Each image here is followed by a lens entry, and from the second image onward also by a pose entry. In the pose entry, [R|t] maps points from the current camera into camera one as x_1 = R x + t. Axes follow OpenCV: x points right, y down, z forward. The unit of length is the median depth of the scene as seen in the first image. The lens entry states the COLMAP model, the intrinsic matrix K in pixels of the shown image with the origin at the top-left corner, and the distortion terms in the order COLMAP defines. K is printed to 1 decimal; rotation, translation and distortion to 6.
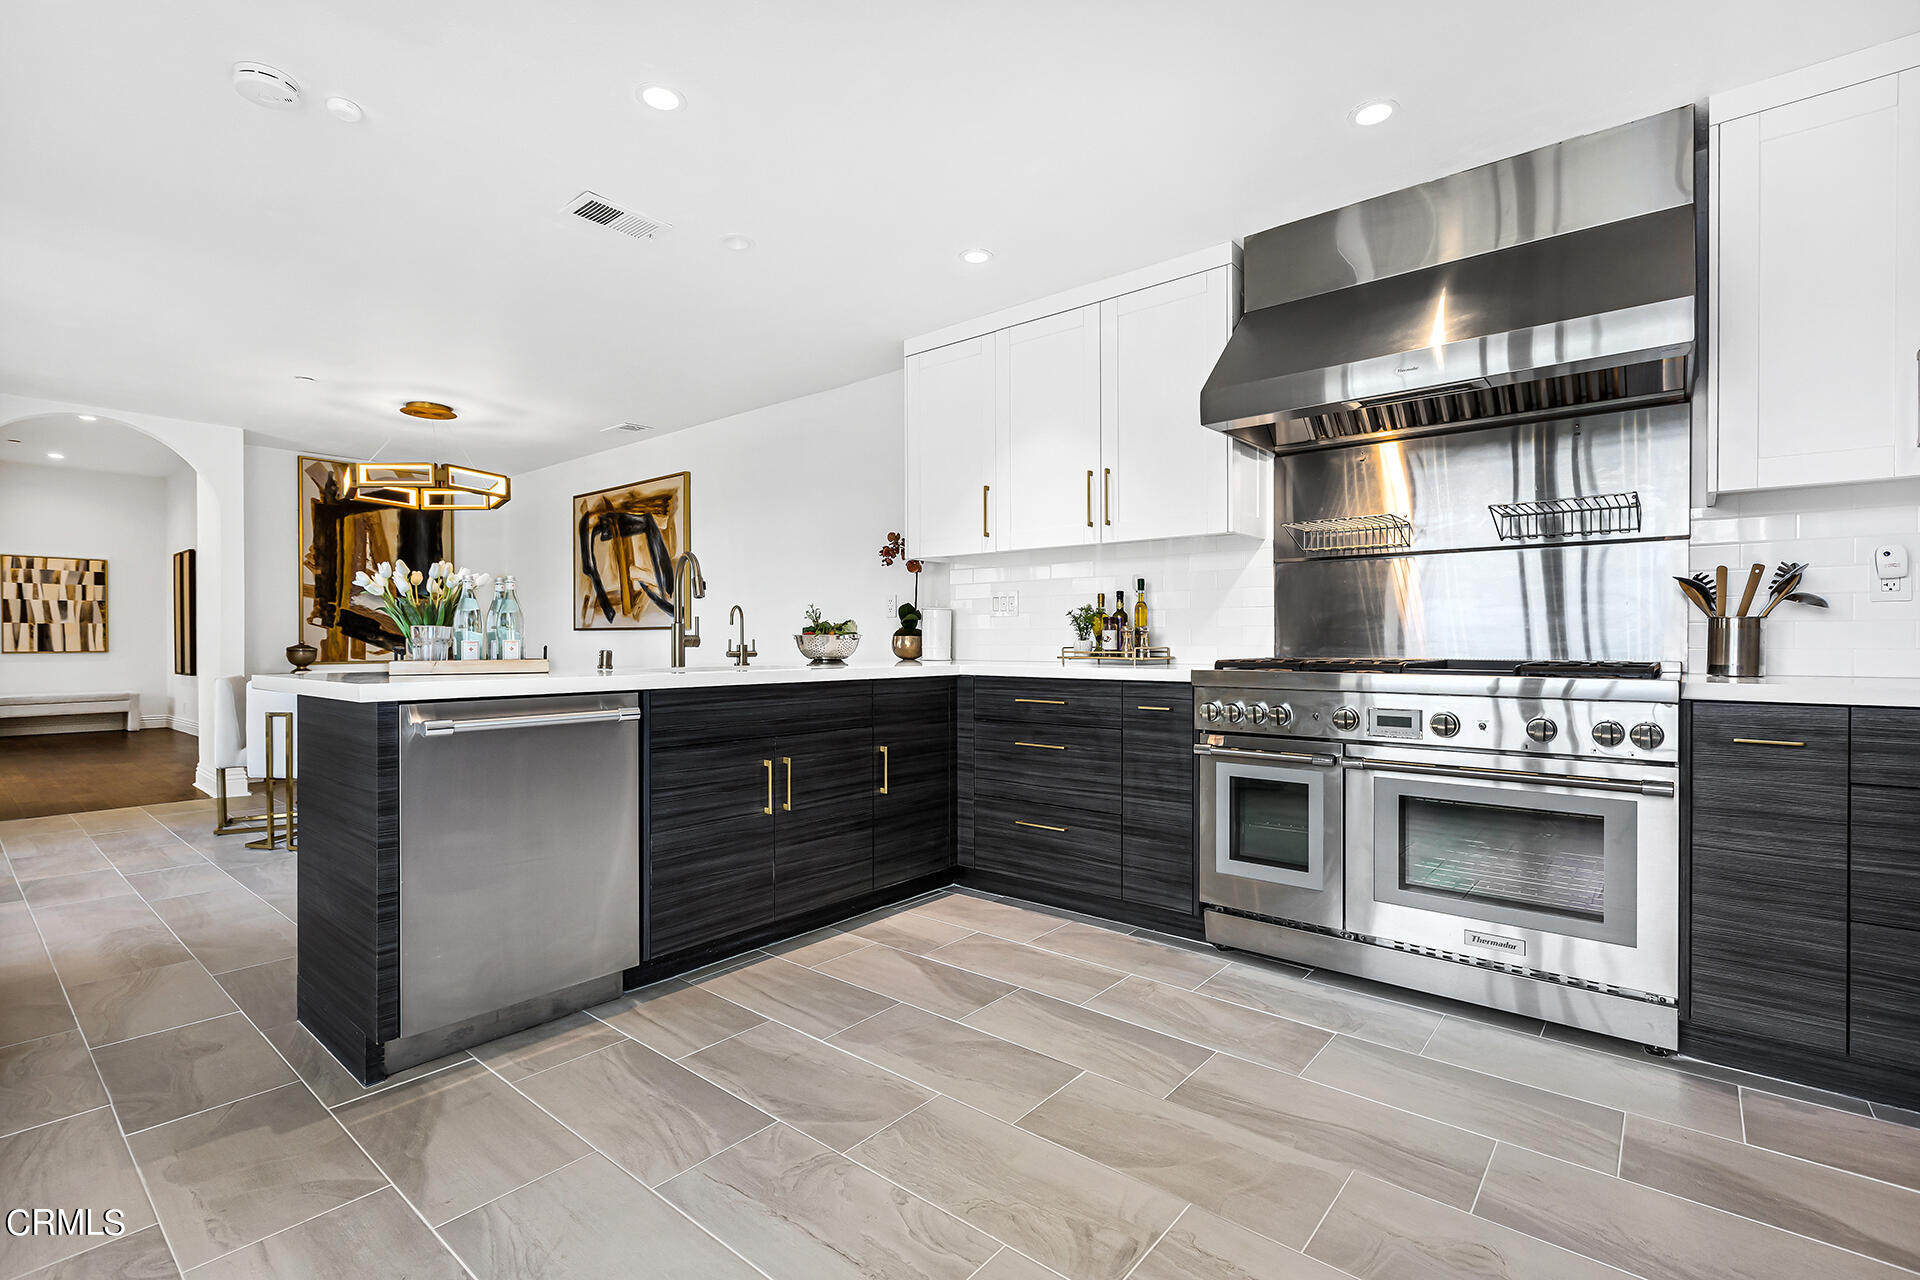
lens RADIAL K [[871.7, 0, 960.0], [0, 871.7, 640.0], [0, 0, 1]] dist [0.001117, 0.000140]
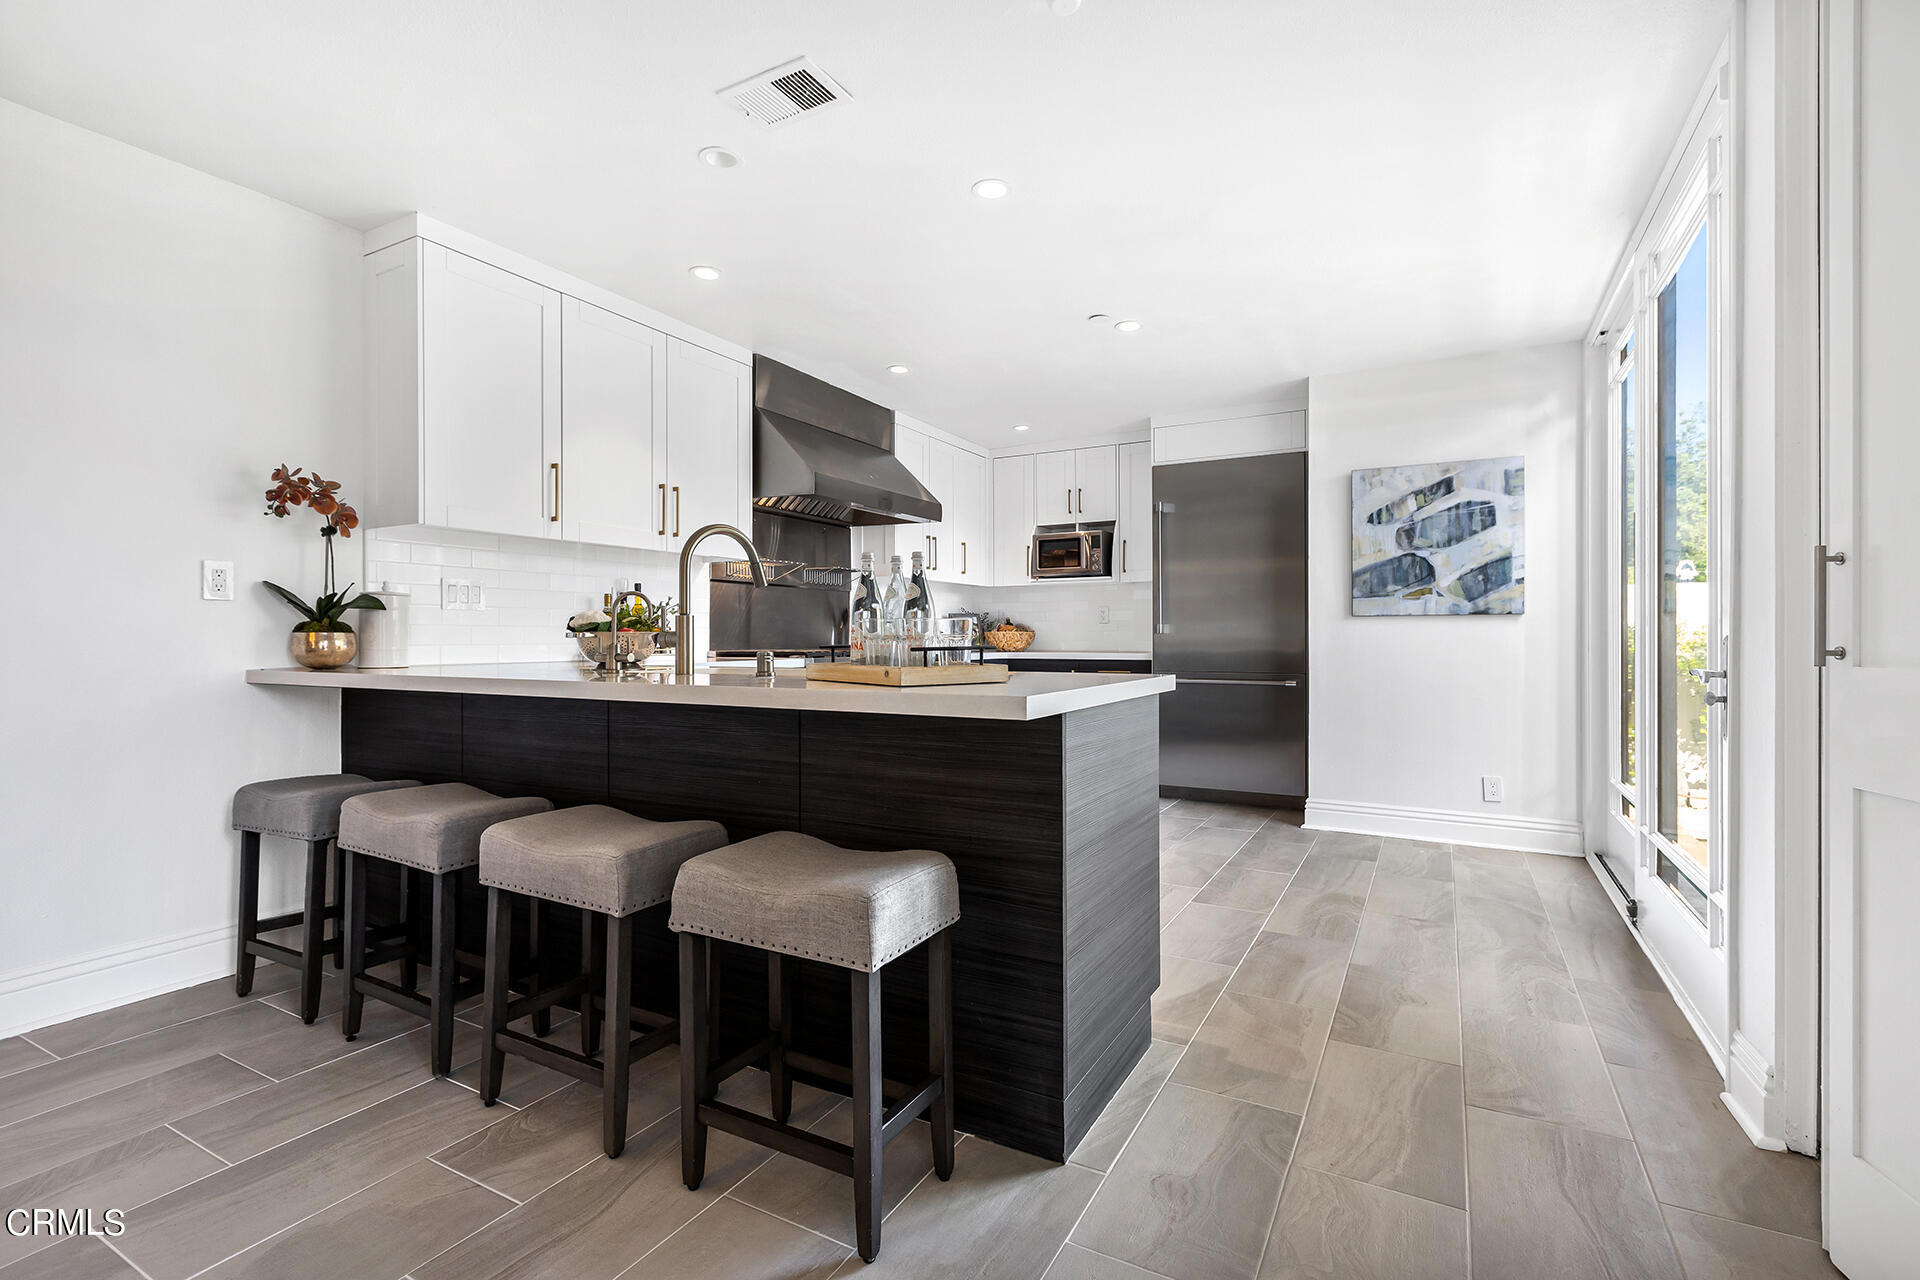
lens RADIAL K [[871.7, 0, 960.0], [0, 871.7, 640.0], [0, 0, 1]] dist [0.001117, 0.000140]
pose [[-0.186596, -0.000745, 0.982436, -1.037151], [0.001208, 0.999999, 0.000988, 0.000898], [-0.982436, 0.001371, -0.186595, 0.870547]]
